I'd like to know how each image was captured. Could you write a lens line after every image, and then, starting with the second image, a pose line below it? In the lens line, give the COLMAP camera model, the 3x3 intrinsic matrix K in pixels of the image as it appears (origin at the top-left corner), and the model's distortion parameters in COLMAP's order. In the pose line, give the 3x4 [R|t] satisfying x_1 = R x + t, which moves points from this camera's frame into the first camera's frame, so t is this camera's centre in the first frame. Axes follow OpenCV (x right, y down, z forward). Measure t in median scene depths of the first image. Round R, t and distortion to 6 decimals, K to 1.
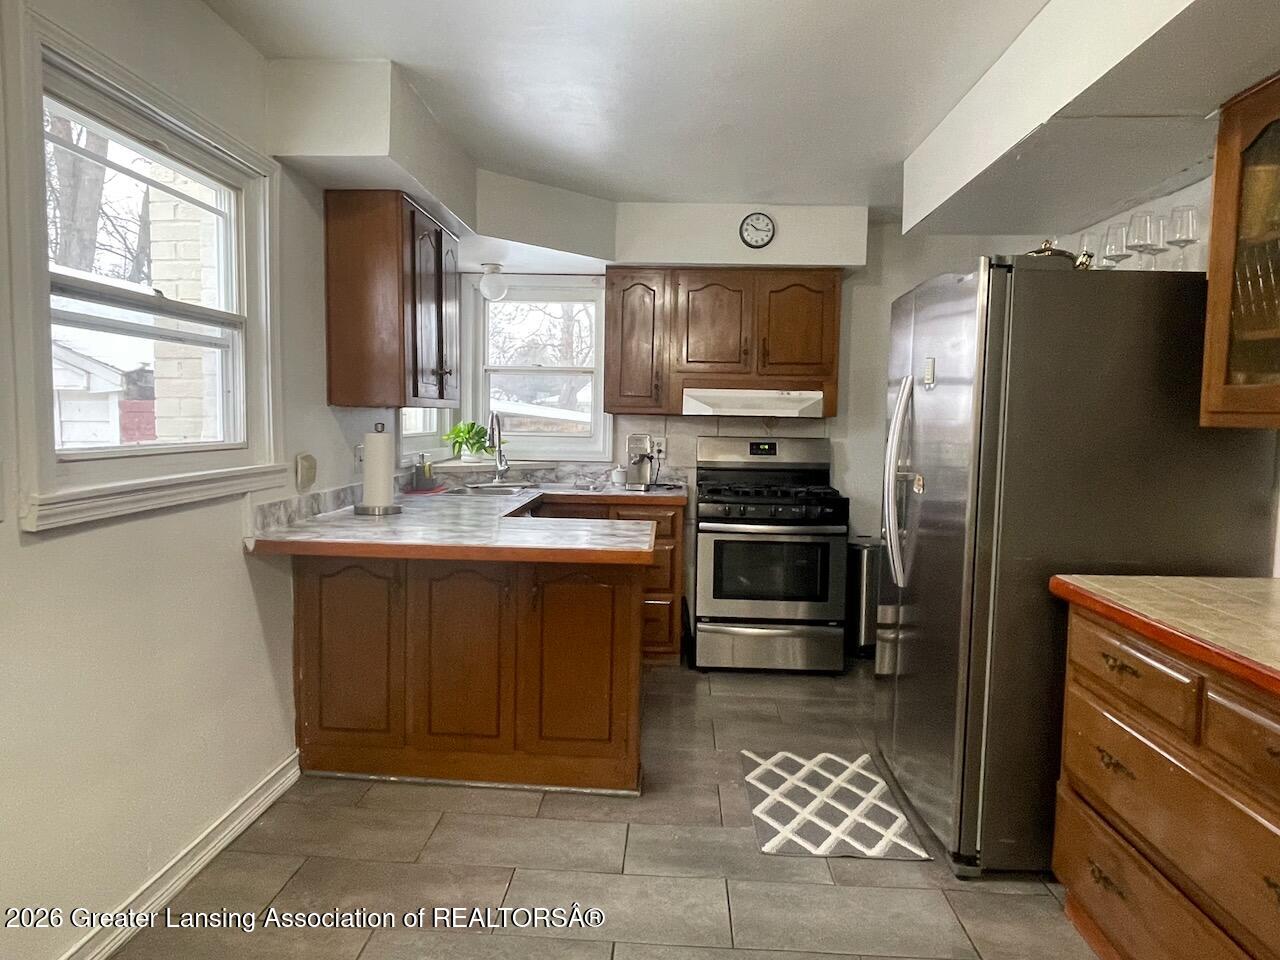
lens RADIAL K [[794.5, 0, 636.4], [0, 794.5, 473.0], [0, 0, 1]] dist [0.006286, -0.020719]
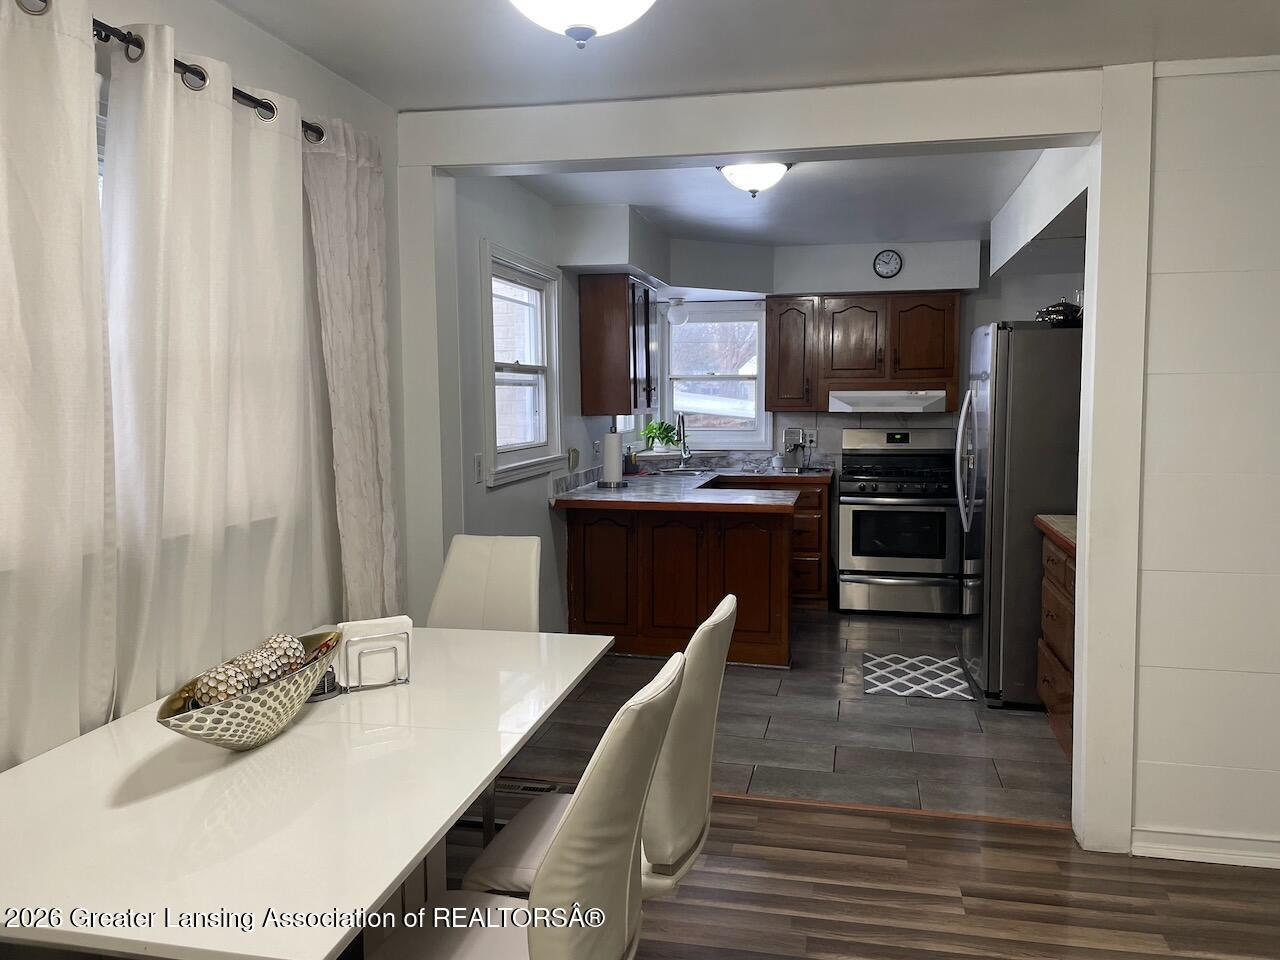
lens RADIAL K [[964.4, 0, 643.9], [0, 964.4, 472.6], [0, 0, 1]] dist [0.092555, -0.128732]
pose [[0.984842, -0.009338, -0.173202, 0.038439], [0.010759, 0.999916, 0.007272, 0.008651], [0.173119, -0.009025, 0.984859, -0.611215]]
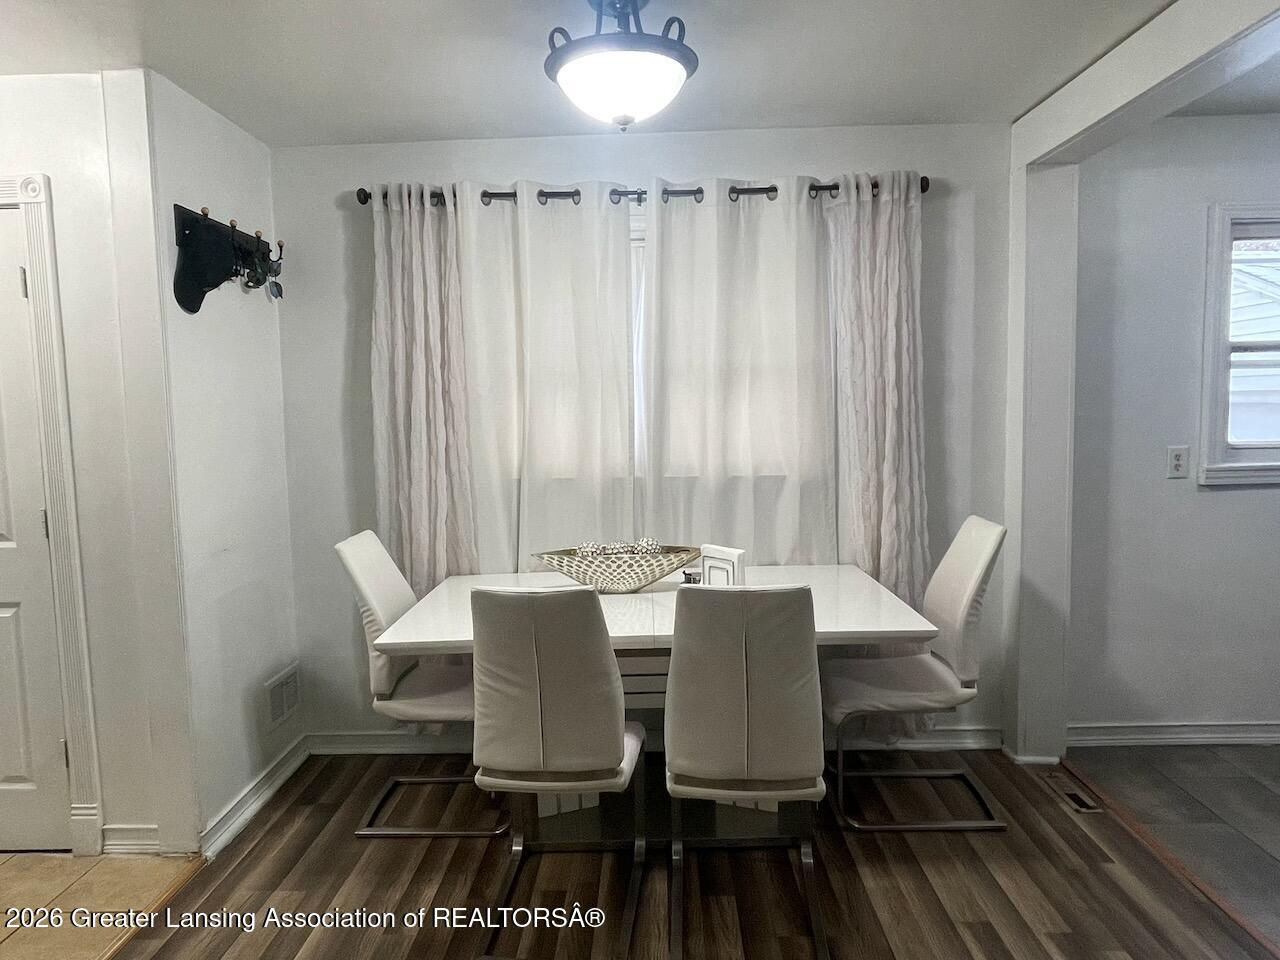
lens RADIAL K [[794.5, 0, 636.4], [0, 794.5, 473.0], [0, 0, 1]] dist [0.006286, -0.020719]
pose [[0.012041, 0.067269, -0.997662, 0.450528], [-0.049245, 0.996564, 0.066601, -0.005347], [0.998714, 0.048328, 0.015312, -0.154429]]
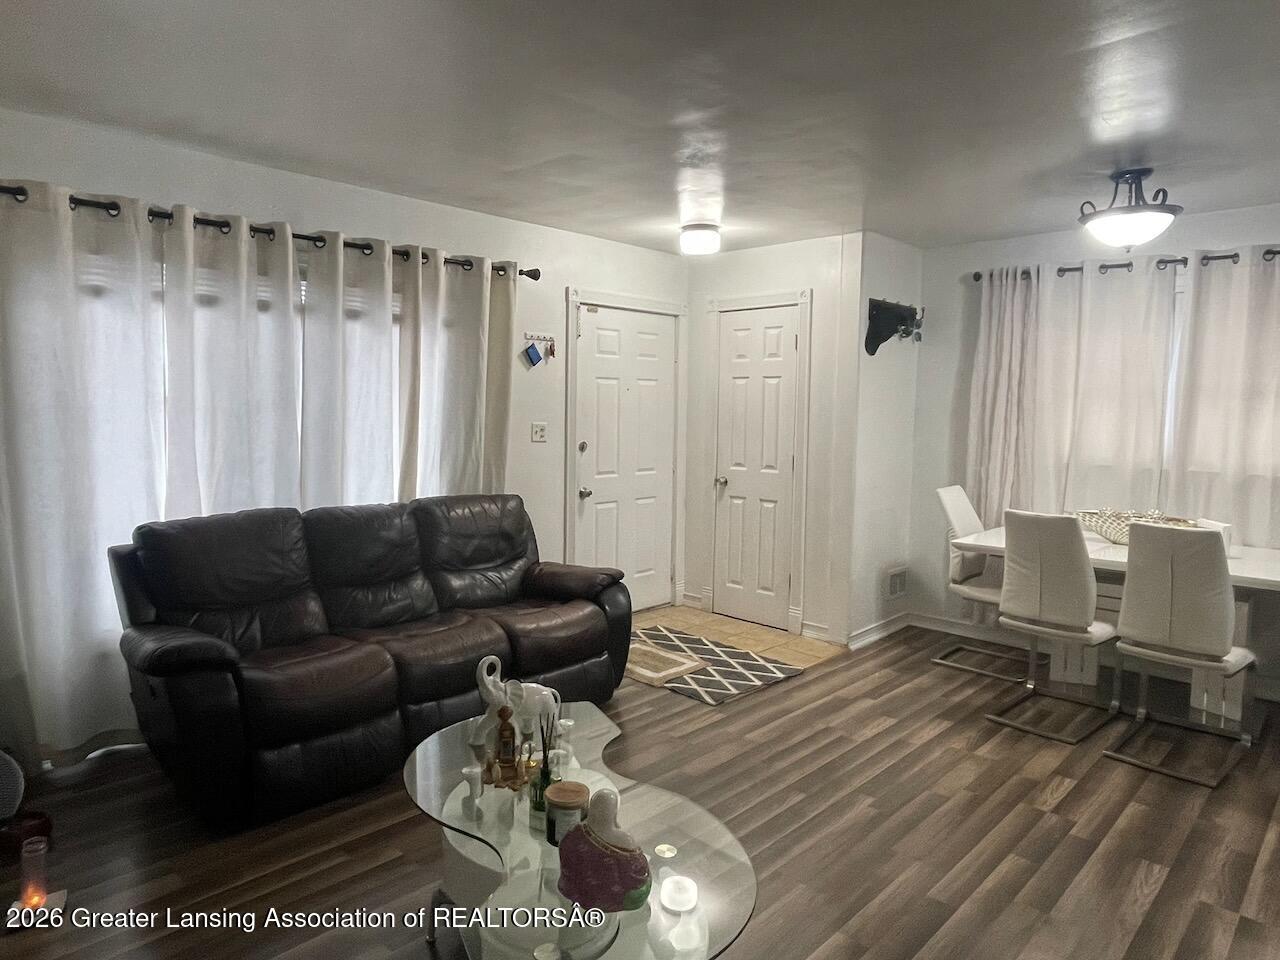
lens RADIAL K [[802.1, 0, 638.0], [0, 802.1, 466.6], [0, 0, 1]] dist [0.002987, -0.015381]
pose [[-0.666954, 0.029673, -0.744508, 0.923517], [-0.079755, 0.990623, 0.110928, -0.014452], [0.740818, 0.133362, -0.658333, 0.040164]]
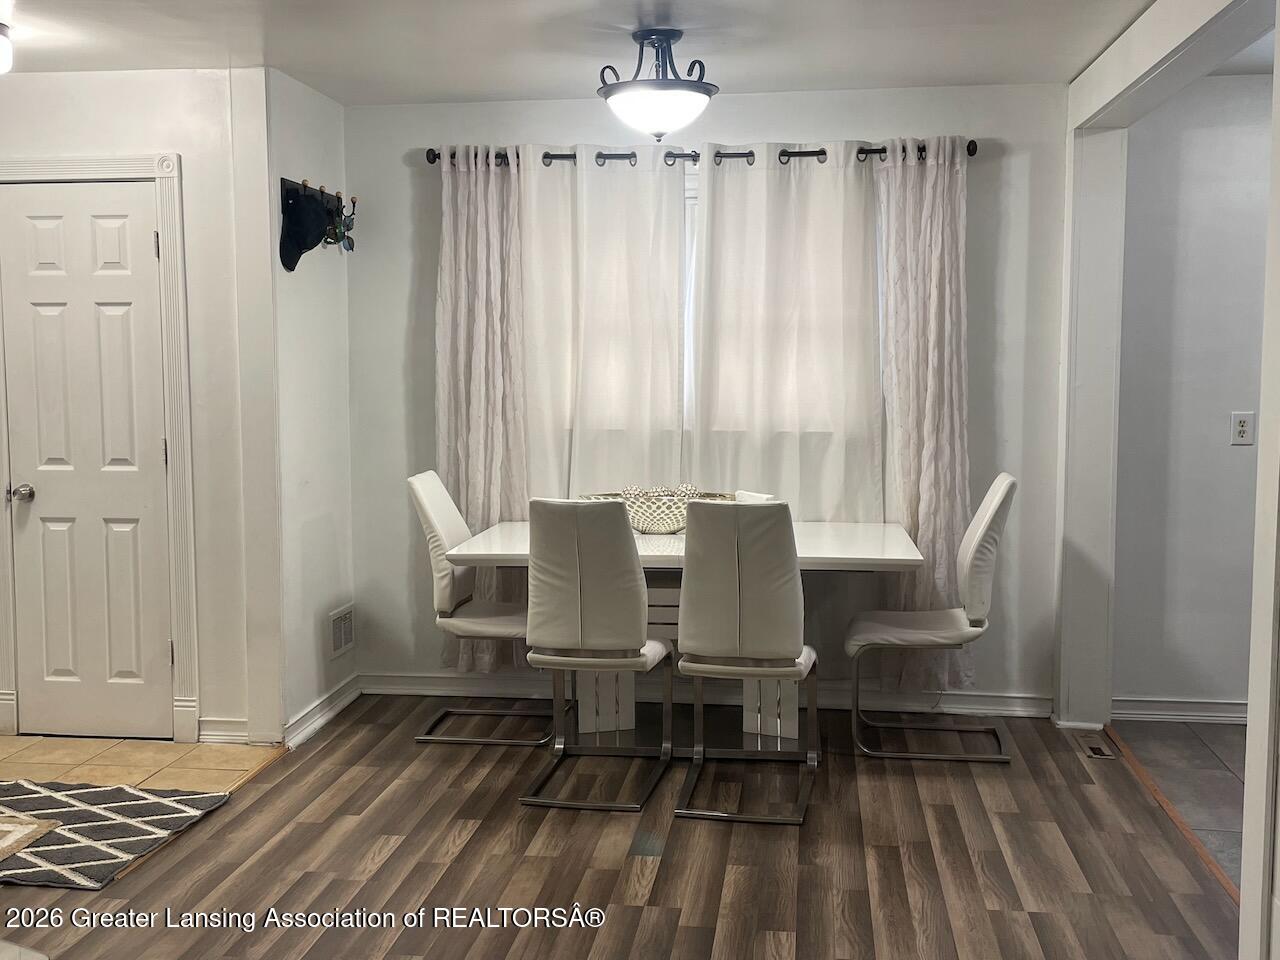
lens RADIAL K [[1323.7, 0, 636.6], [0, 1323.7, 465.3], [0, 0, 1]] dist [0.074743, -0.042914]
pose [[-0.094470, 0.064066, -0.993464, 1.001375], [-0.070617, 0.994982, 0.070879, -0.005075], [0.993020, 0.076852, -0.089472, -0.068295]]
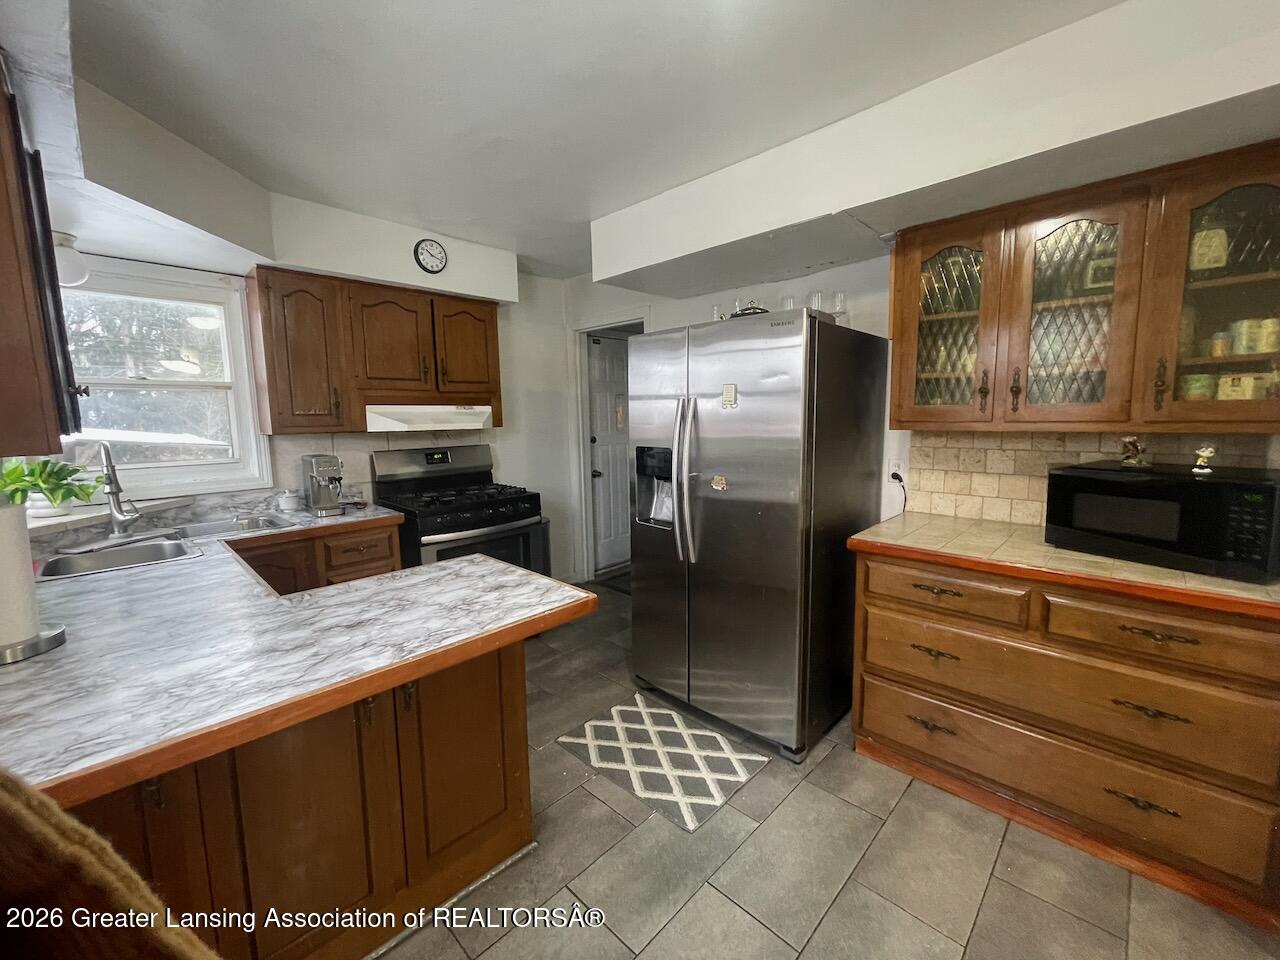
lens RADIAL K [[520.7, 0, 639.2], [0, 520.7, 472.0], [0, 0, 1]] dist [0.000750, 0.000368]
pose [[0.662071, -0.113338, 0.740822, -0.225959], [0.082474, 0.993513, 0.078290, -0.051502], [-0.744889, 0.009265, 0.667124, 0.343438]]
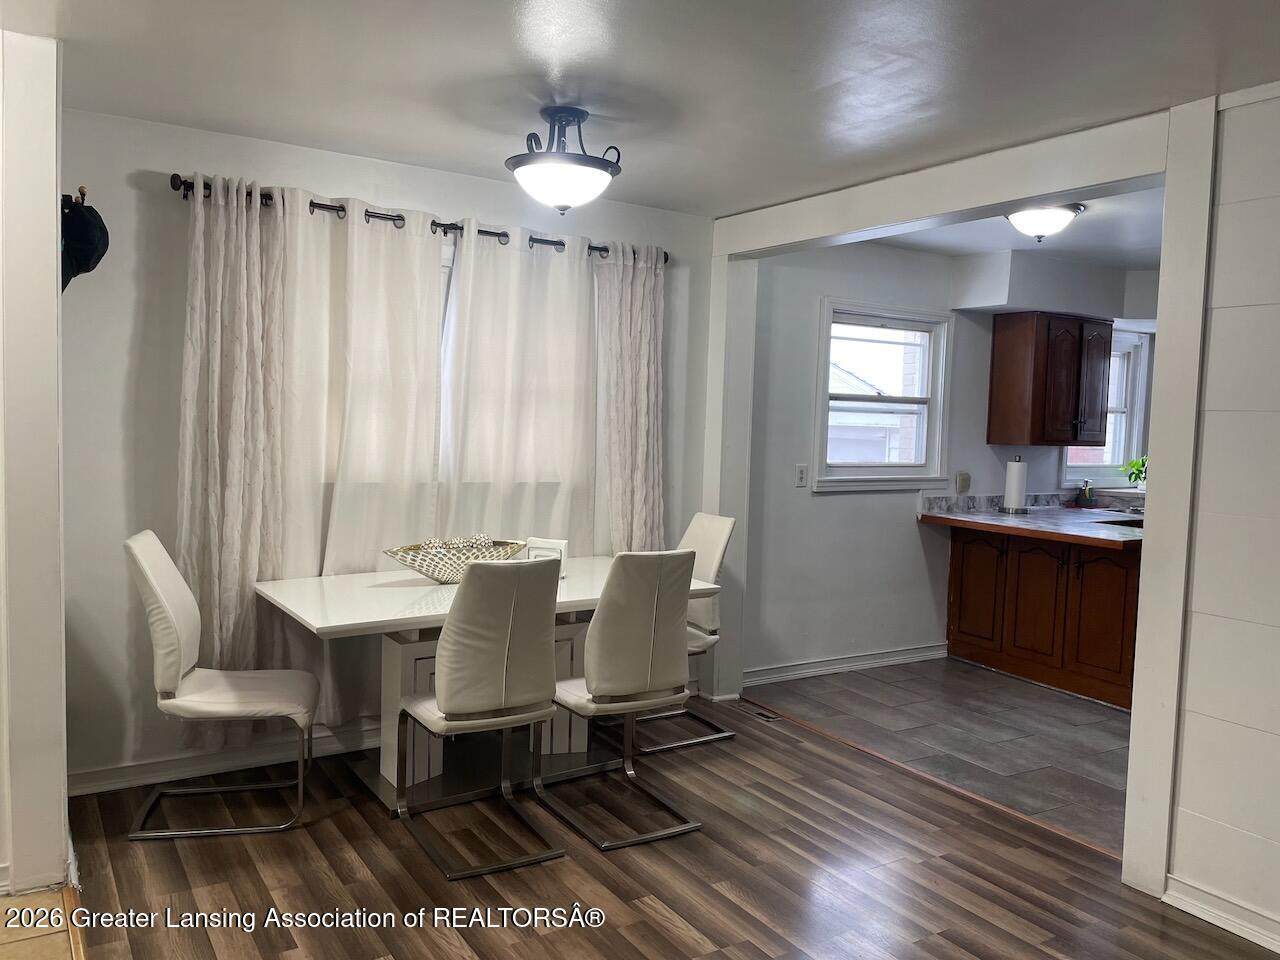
lens RADIAL K [[966.9, 0, 640.0], [0, 966.9, 480.0], [0, 0, 1]] dist [0.092175, -0.128856]
pose [[0.573920, 0.052960, -0.817197, 0.650741], [-0.079566, 0.996791, 0.008720, 0.021897], [0.815037, 0.060017, 0.576293, -0.569251]]
